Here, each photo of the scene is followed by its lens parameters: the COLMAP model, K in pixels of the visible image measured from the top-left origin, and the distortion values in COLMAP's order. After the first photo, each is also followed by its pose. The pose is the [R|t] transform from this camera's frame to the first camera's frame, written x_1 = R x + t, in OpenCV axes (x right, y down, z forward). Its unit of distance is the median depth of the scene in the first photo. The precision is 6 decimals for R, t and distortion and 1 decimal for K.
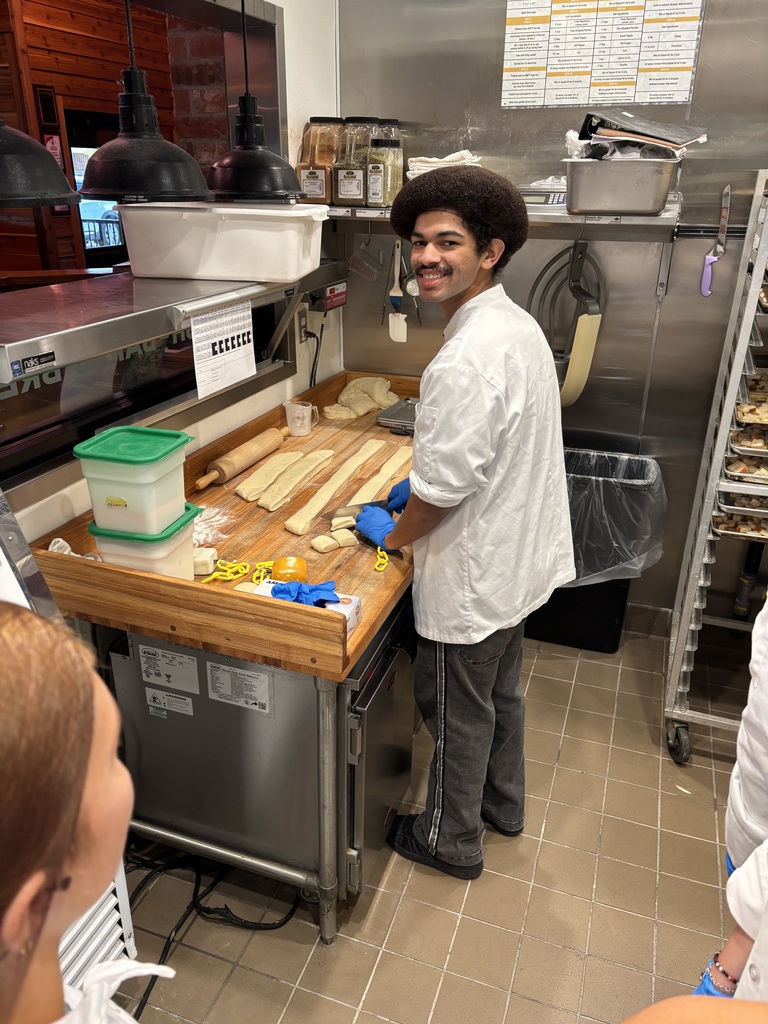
lens RADIAL K [[773.8, 0, 384.6], [0, 773.8, 512.7], [0, 0, 1]] dist [0.028033, -0.000861]
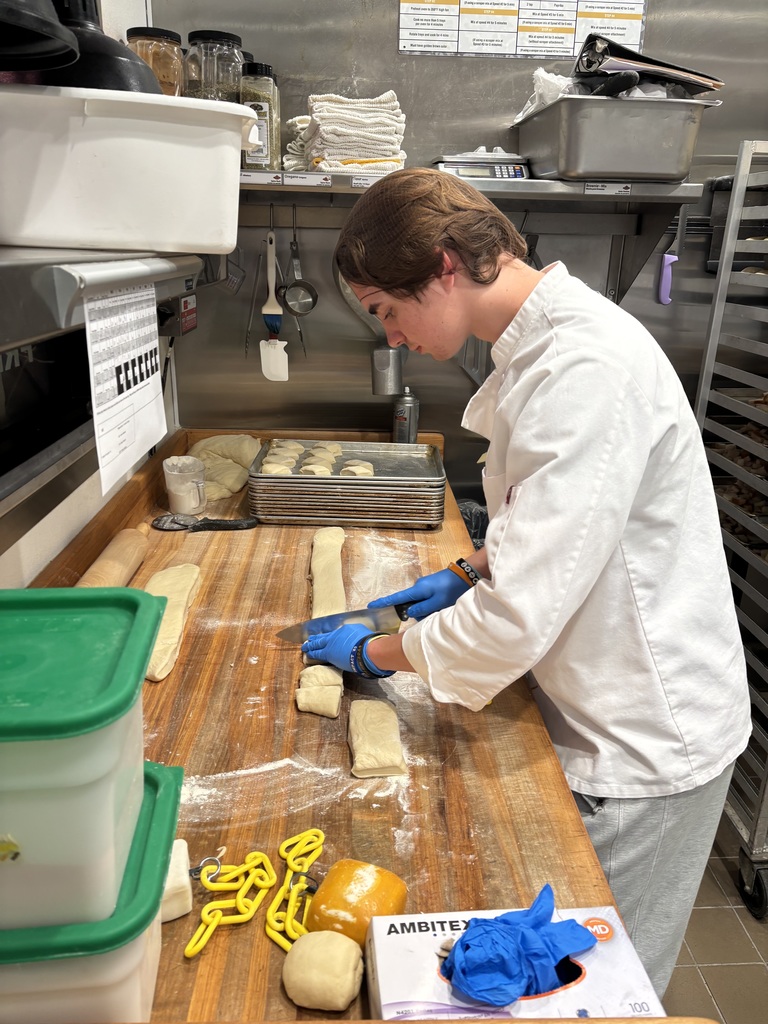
lens RADIAL K [[773.8, 0, 383.5], [0, 773.8, 510.8], [0, 0, 1]] dist [0.028033, -0.000861]
pose [[0.922809, -0.108827, 0.369568, -0.198520], [0.137244, 0.989202, -0.051406, -0.073477], [-0.359984, 0.098159, 0.927780, 0.424748]]
